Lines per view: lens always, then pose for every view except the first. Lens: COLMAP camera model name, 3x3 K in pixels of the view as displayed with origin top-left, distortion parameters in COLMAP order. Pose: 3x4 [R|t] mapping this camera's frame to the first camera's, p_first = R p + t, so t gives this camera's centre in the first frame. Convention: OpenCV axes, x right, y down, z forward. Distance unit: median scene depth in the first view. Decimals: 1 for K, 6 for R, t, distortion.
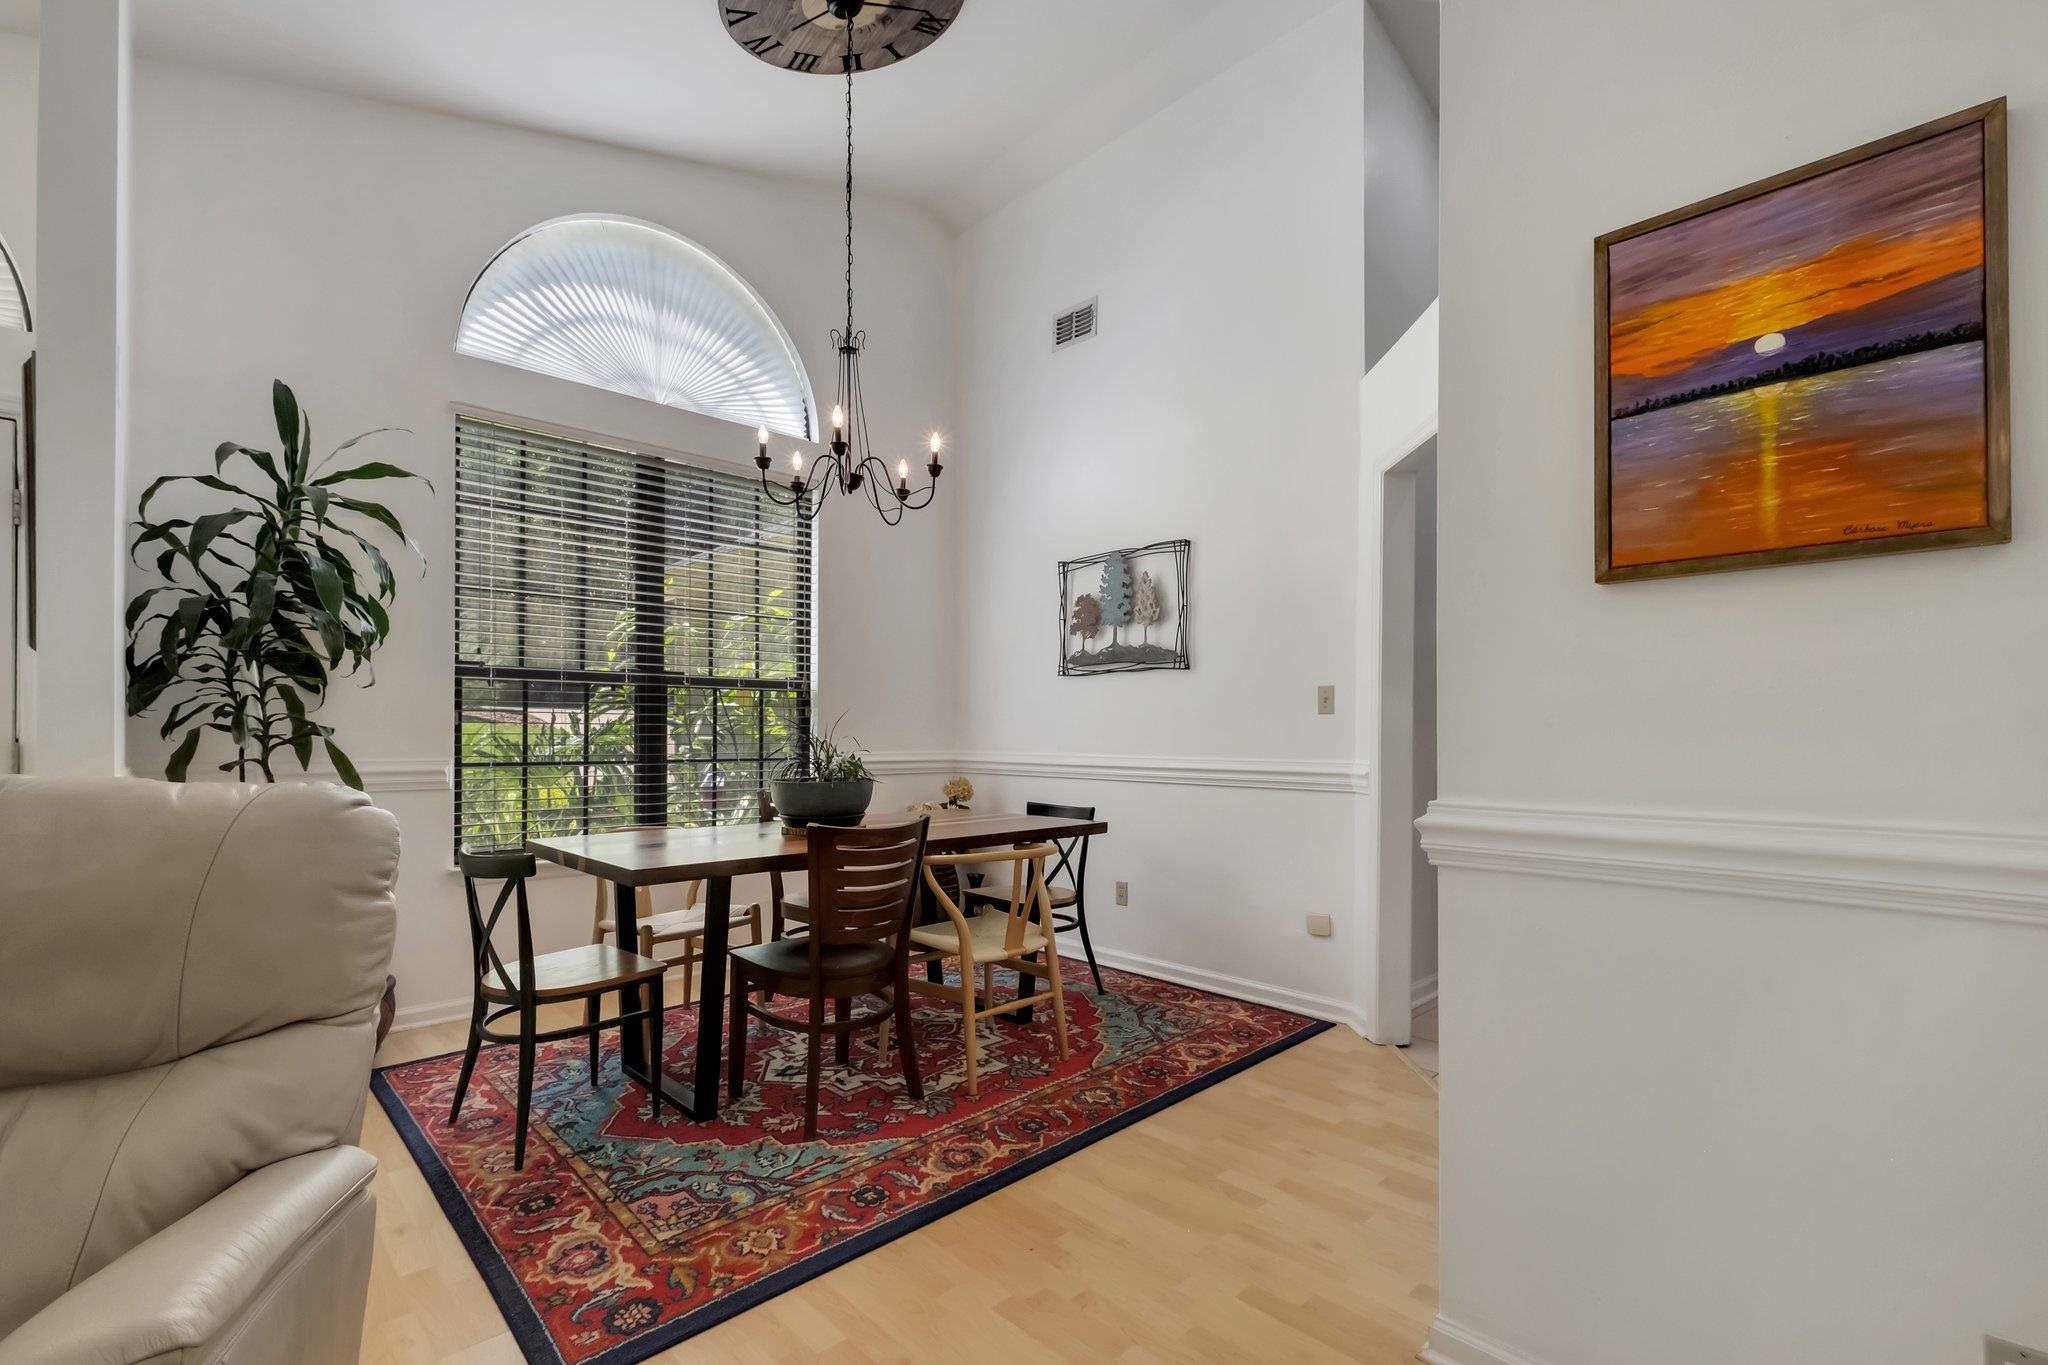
lens RADIAL K [[914.5, 0, 997.3], [0, 914.5, 742.2], [0, 0, 1]] dist [-0.002693, -0.000154]
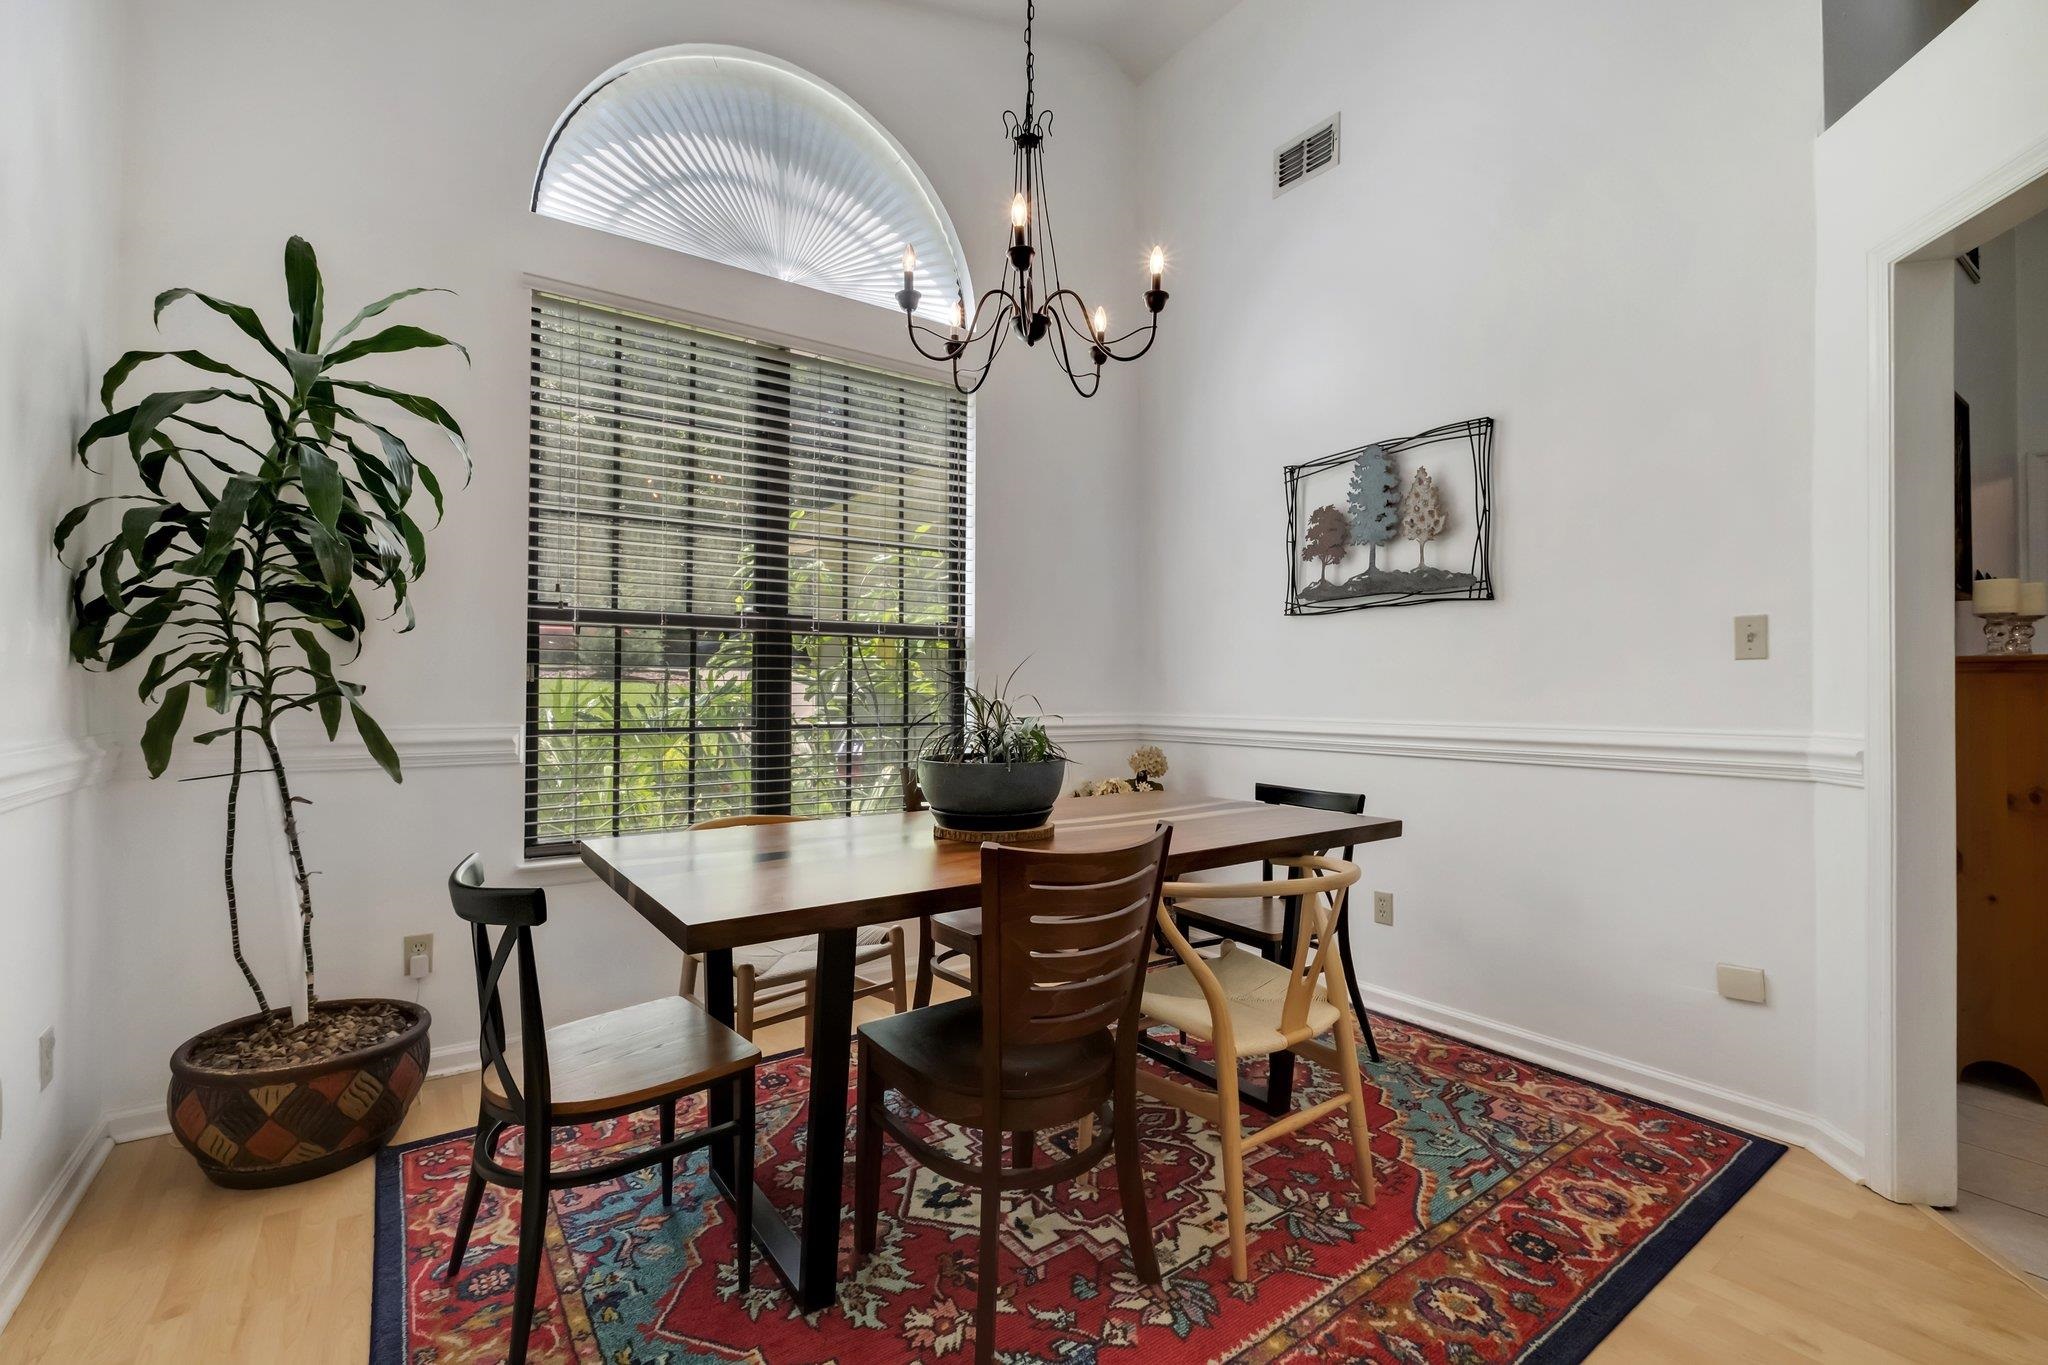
lens RADIAL K [[876.0, 0, 999.1], [0, 876.0, 678.9], [0, 0, 1]] dist [-0.007102, -0.000529]
pose [[0.989067, -0.004686, -0.147392, -0.080232], [0.000878, 0.999664, -0.025887, -0.001302], [0.147464, 0.025474, 0.988739, 0.315808]]
